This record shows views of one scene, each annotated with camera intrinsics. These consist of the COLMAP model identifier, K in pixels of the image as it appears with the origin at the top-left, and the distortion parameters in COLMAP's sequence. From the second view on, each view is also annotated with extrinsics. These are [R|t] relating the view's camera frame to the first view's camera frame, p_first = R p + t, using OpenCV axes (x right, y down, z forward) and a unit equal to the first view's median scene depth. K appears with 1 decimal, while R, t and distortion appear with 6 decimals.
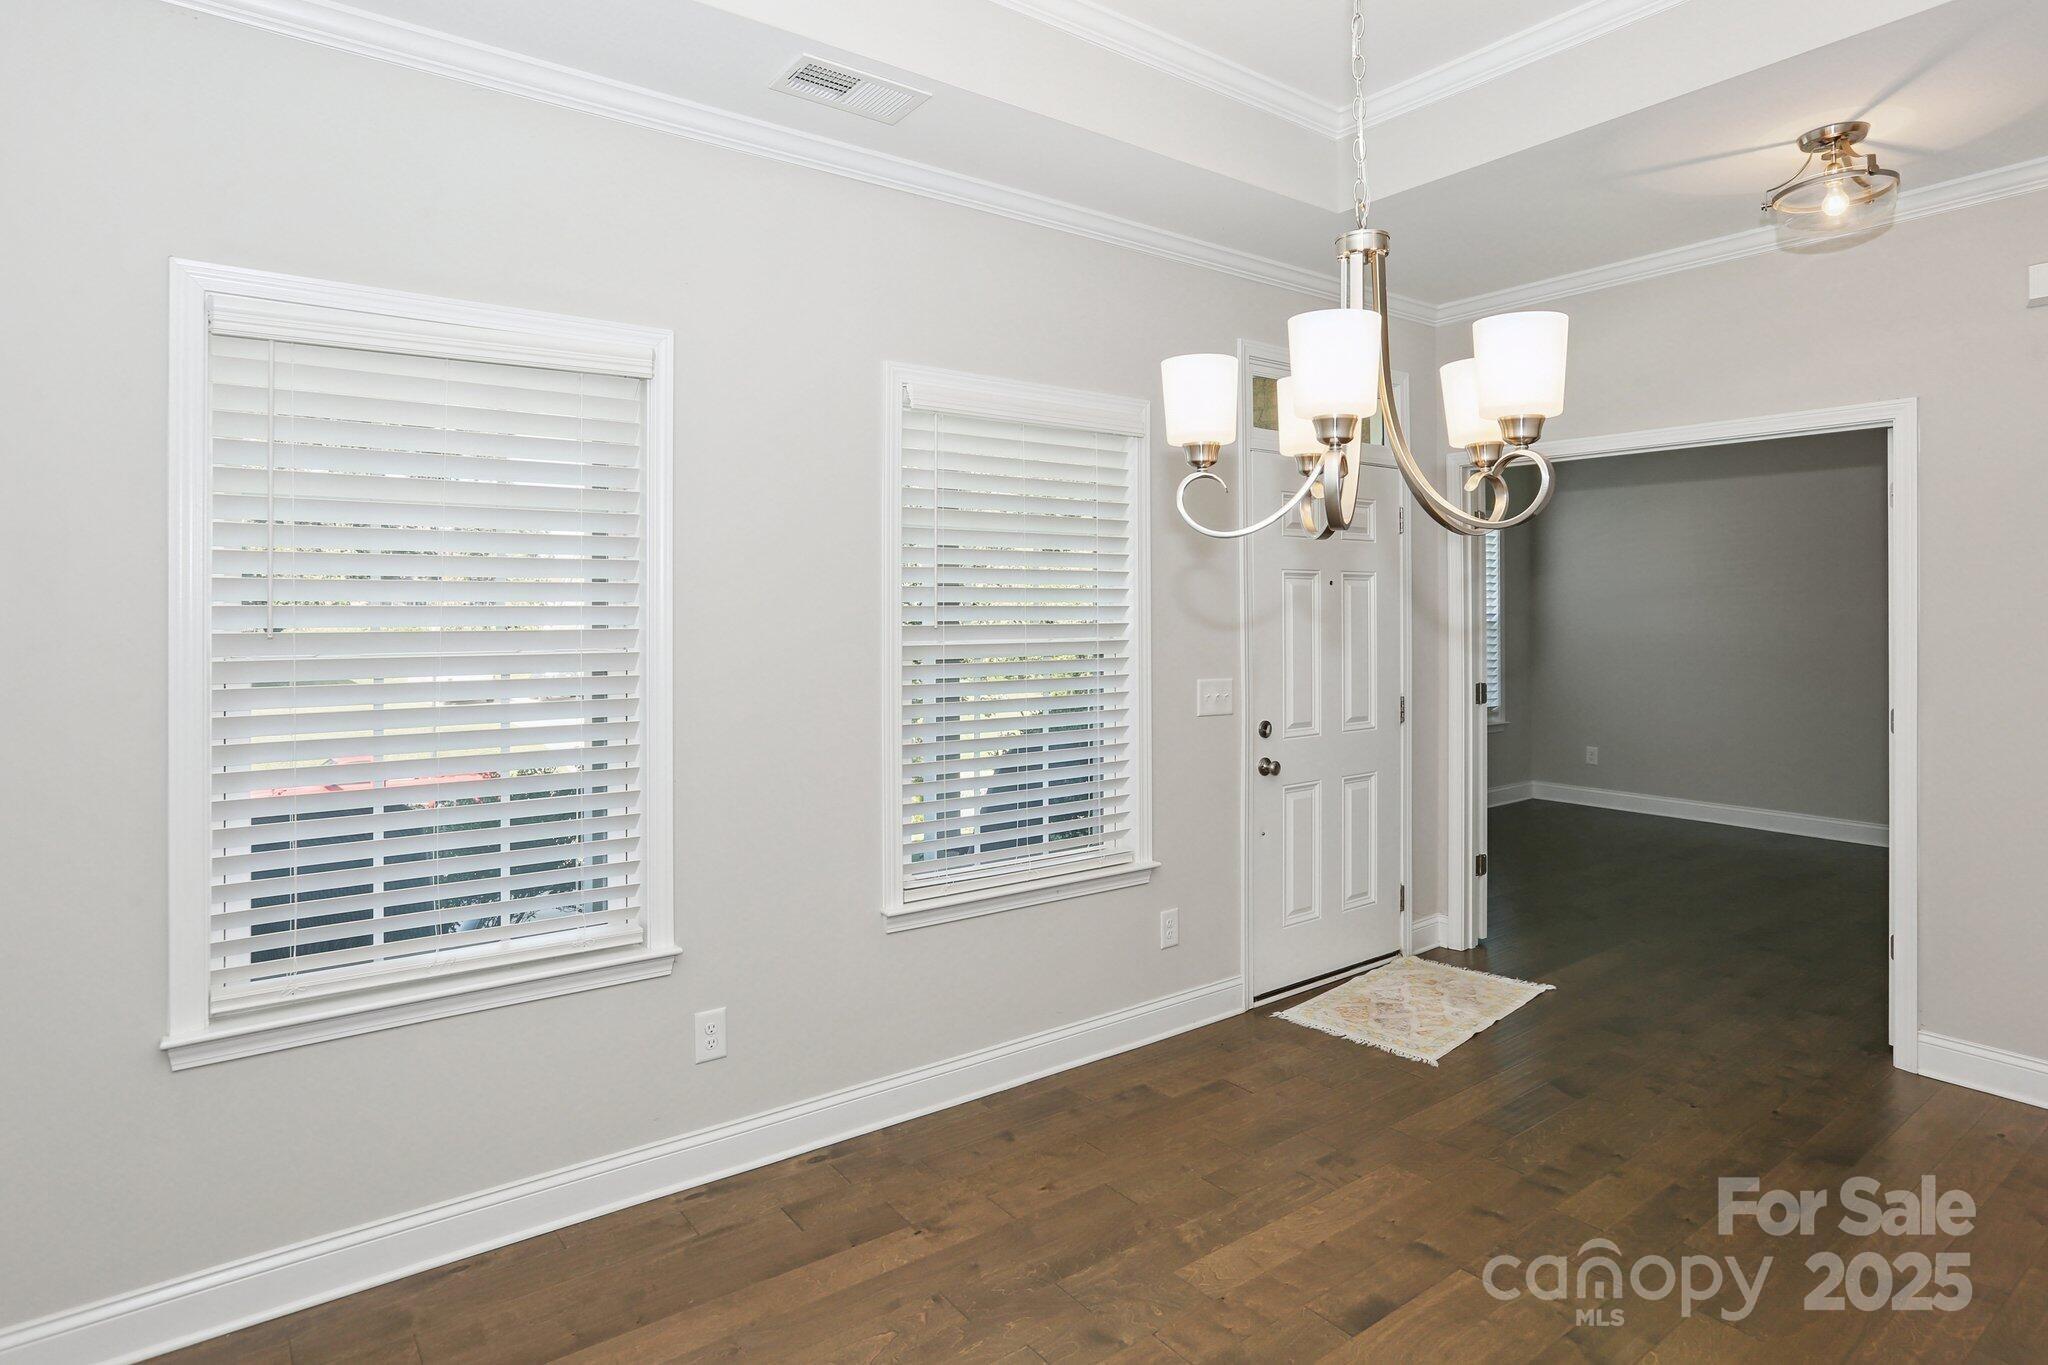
lens RADIAL K [[1115.4, 0, 1029.7], [0, 1115.4, 587.9], [0, 0, 1]] dist [-0.032997, 0.025556]
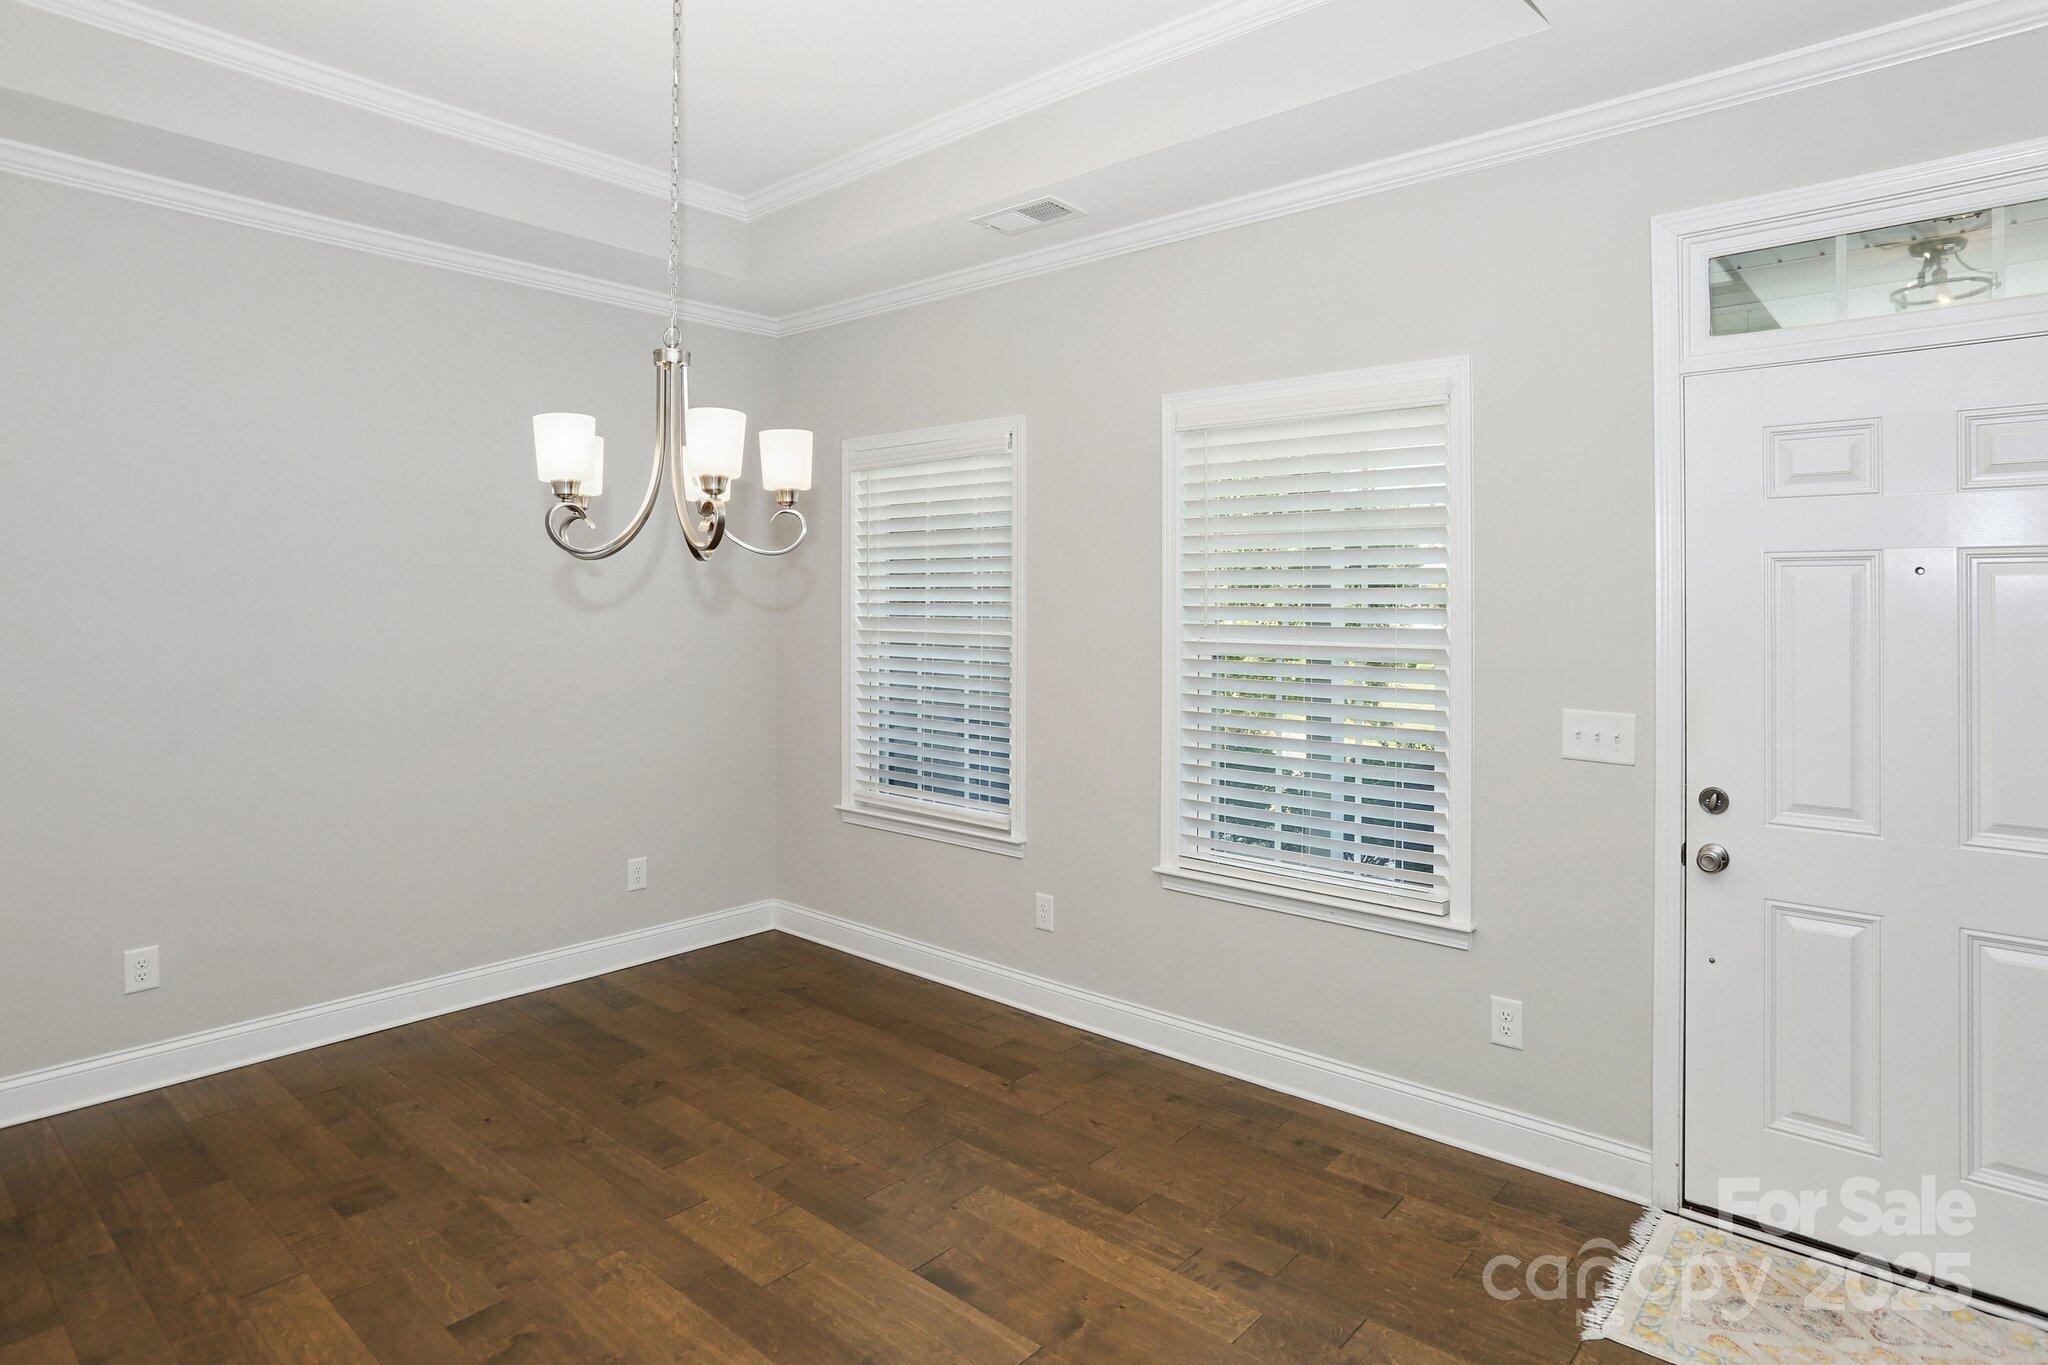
lens RADIAL K [[1117.1, 0, 1049.8], [0, 1117.1, 606.3], [0, 0, 1]] dist [-0.038285, 0.032457]
pose [[0.226692, 0.002275, -0.973964, 1.046288], [0.007320, 0.999965, 0.004039, 0.012325], [0.973939, -0.008045, 0.226668, 0.670287]]
